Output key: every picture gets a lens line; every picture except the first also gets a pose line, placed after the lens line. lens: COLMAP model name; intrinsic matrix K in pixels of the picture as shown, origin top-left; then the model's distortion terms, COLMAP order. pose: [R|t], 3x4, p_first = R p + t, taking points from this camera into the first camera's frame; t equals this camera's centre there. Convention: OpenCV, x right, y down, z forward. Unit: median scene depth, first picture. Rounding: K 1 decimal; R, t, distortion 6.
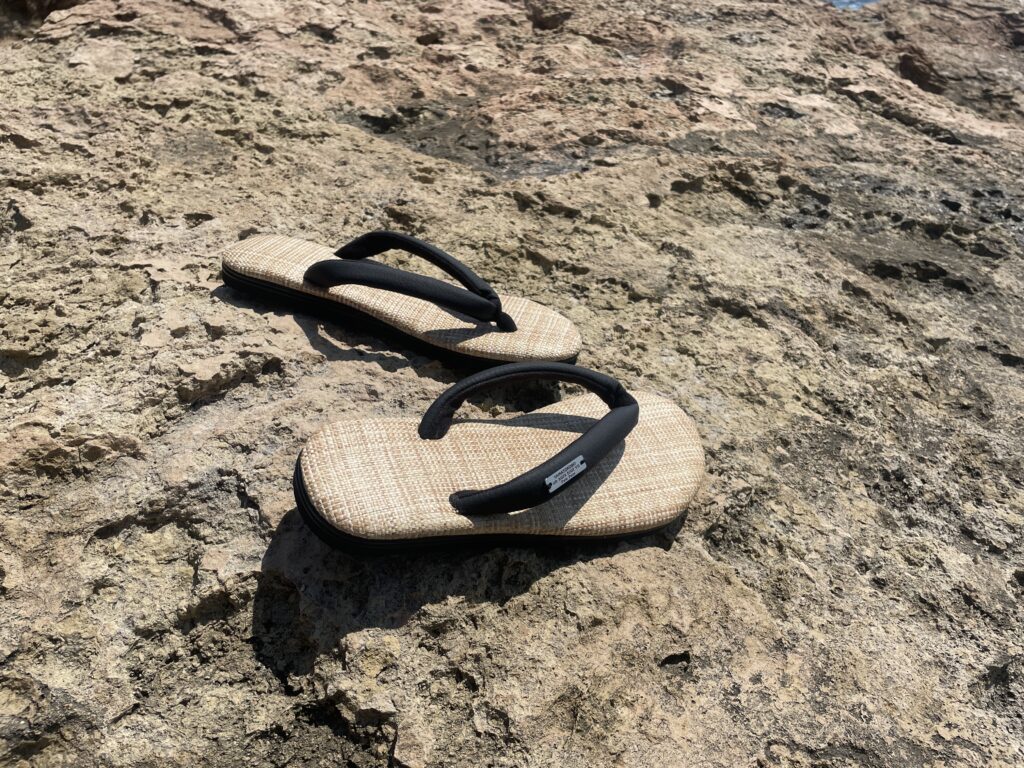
lens RADIAL K [[770.1, 0, 514.2], [0, 770.1, 383.0], [0, 0, 1]] dist [0.081027, -0.117044]
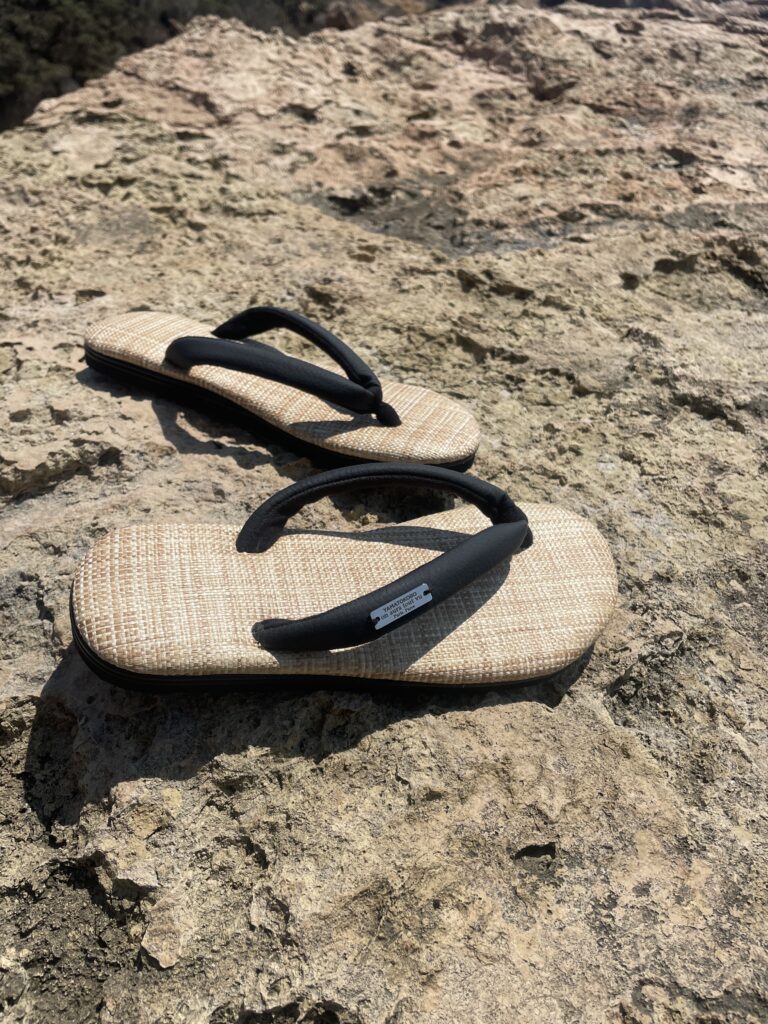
lens RADIAL K [[773.1, 0, 386.1], [0, 773.1, 520.2], [0, 0, 1]] dist [0.074933, -0.110877]
pose [[0.984509, 0.048033, -0.168624, 0.134175], [-0.040164, 0.997953, 0.049772, -0.006201], [0.170669, -0.042228, 0.984423, 0.167956]]
